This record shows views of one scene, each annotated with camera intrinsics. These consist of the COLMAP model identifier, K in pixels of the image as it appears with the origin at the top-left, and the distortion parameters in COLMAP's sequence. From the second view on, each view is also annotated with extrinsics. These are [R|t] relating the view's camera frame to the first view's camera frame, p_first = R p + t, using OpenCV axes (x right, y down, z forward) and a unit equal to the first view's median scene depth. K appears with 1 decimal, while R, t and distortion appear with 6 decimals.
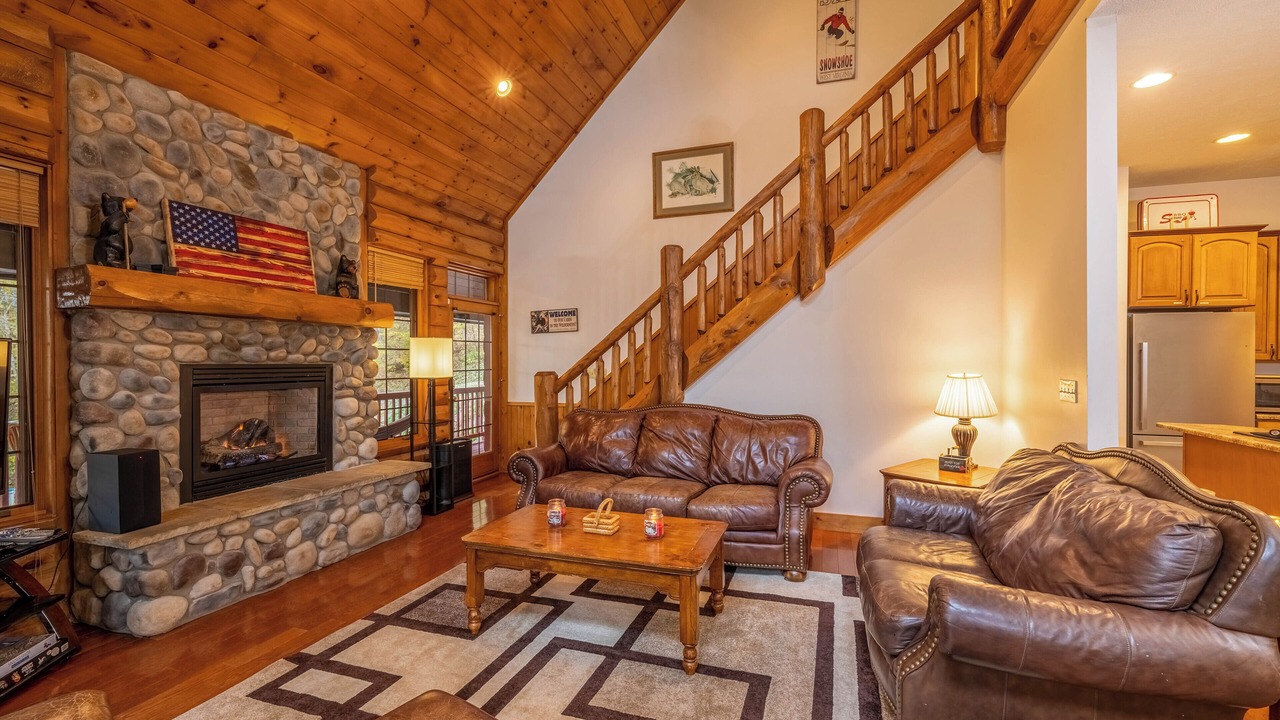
lens RADIAL K [[566.3, 0, 672.4], [0, 566.3, 360.6], [0, 0, 1]] dist [-0.000820, -0.000070]
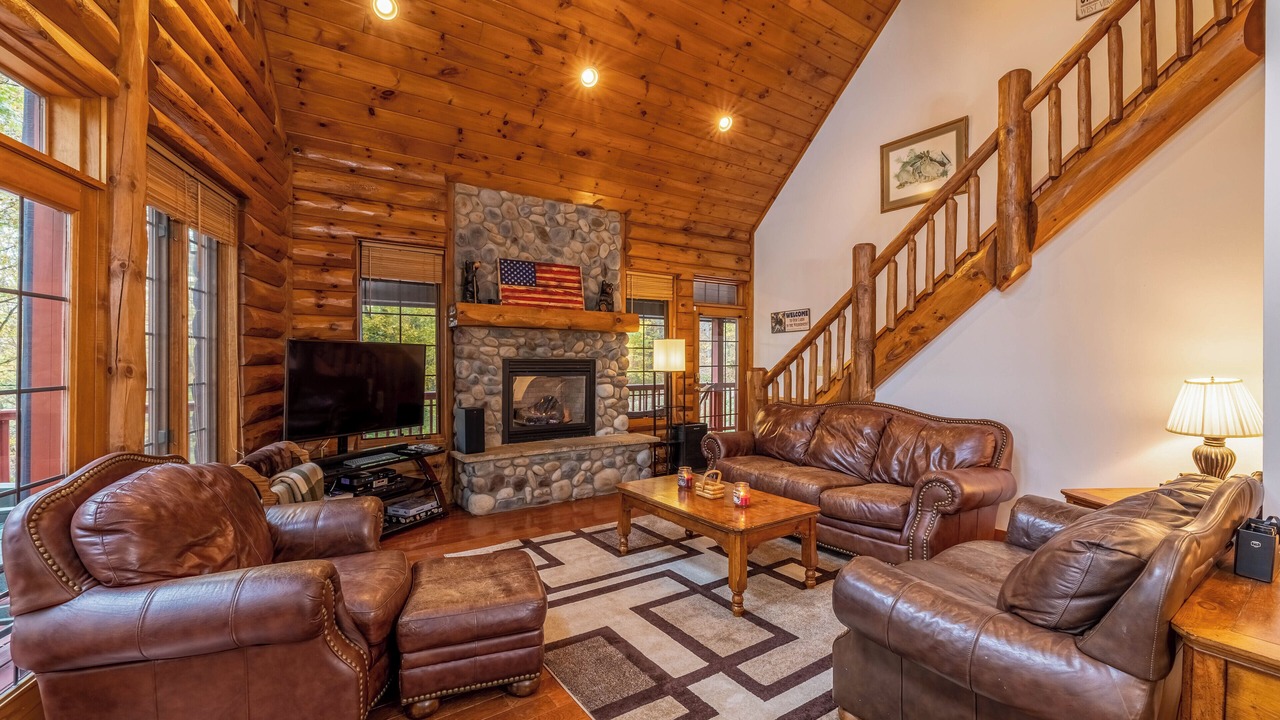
lens RADIAL K [[581.0, 0, 640.0], [0, 581.0, 360.0], [0, 0, 1]] dist [-0.001003, 0.000024]
pose [[0.789972, 0.007421, -0.613098, 0.388878], [-0.005960, 0.999972, 0.004424, 0.000570], [0.613114, 0.000159, 0.789994, -0.068066]]
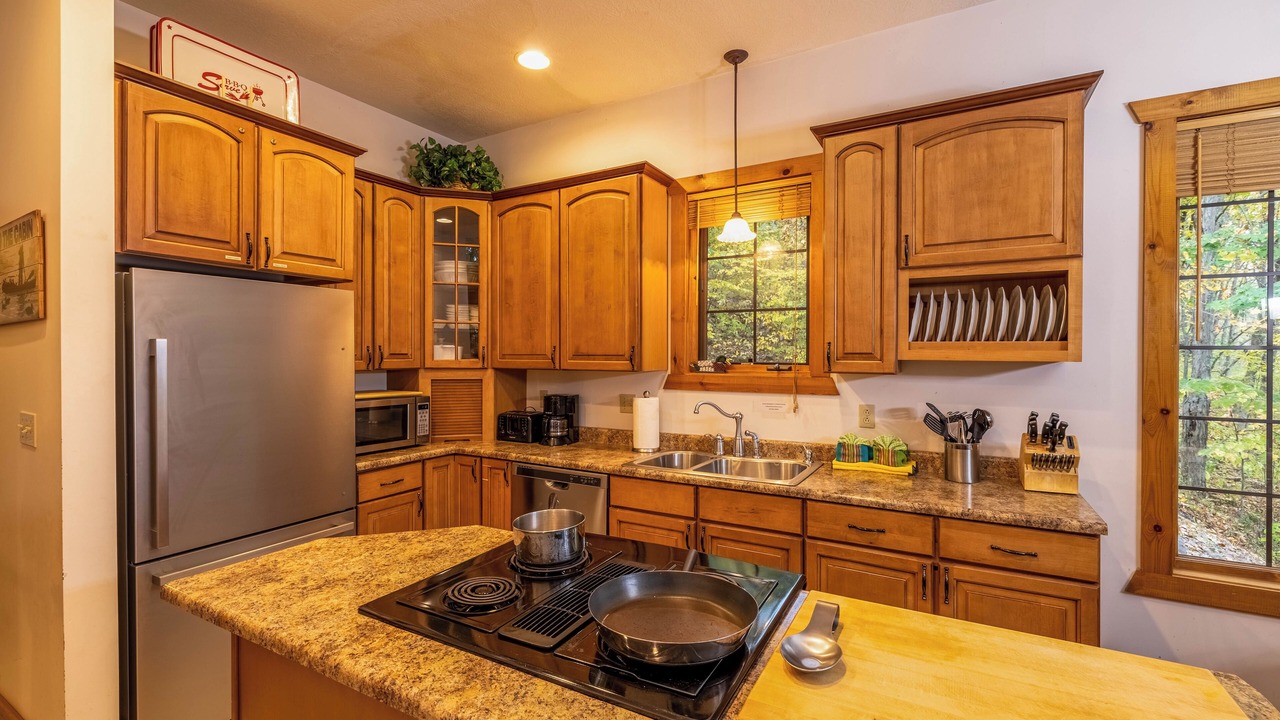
lens RADIAL K [[560.6, 0, 640.0], [0, 560.6, 360.0], [0, 0, 1]] dist [-0.002011, -0.000172]
pose [[0.216261, -0.011697, 0.976266, 0.613191], [0.007231, 0.999920, 0.010379, -0.020942], [-0.976309, 0.004814, 0.216328, 0.683519]]
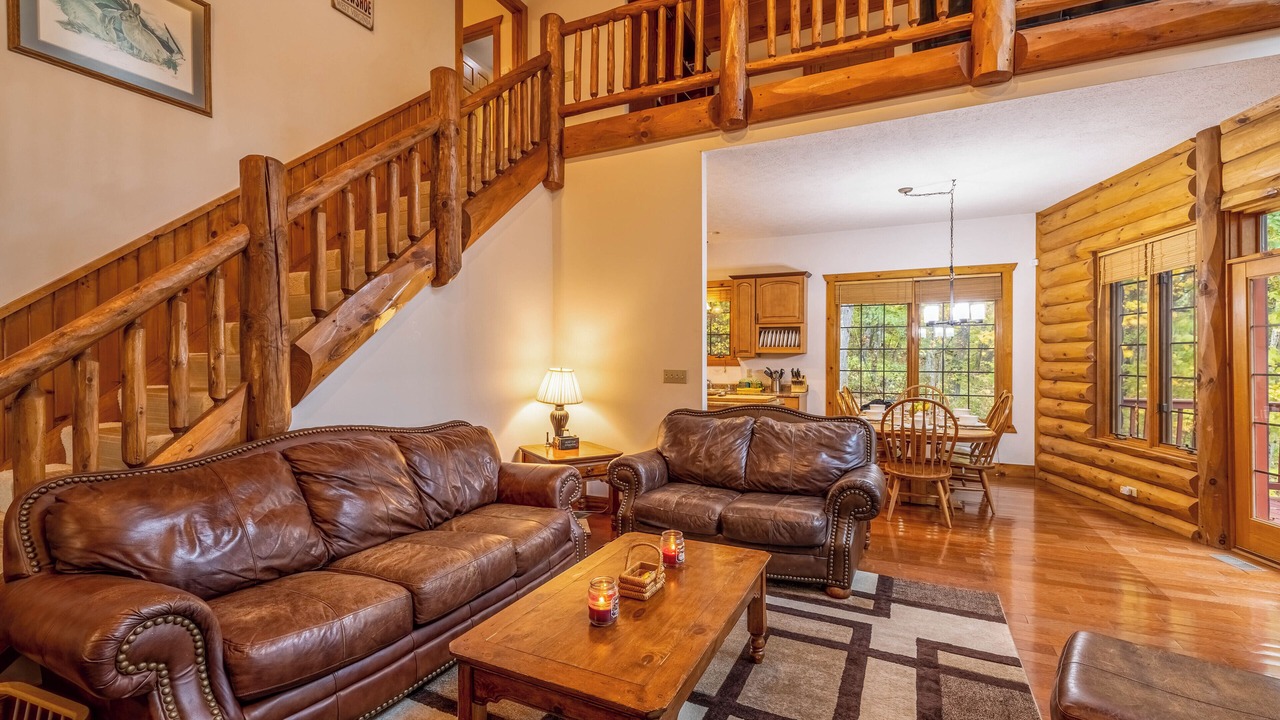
lens RADIAL K [[532.0, 0, 640.0], [0, 532.0, 360.0], [0, 0, 1]] dist [-0.001706, 0.000089]
pose [[0.146320, -0.005609, 0.989221, -0.588322], [0.004401, 0.999978, 0.005019, 0.001065], [-0.989228, 0.003620, 0.146342, 0.666048]]
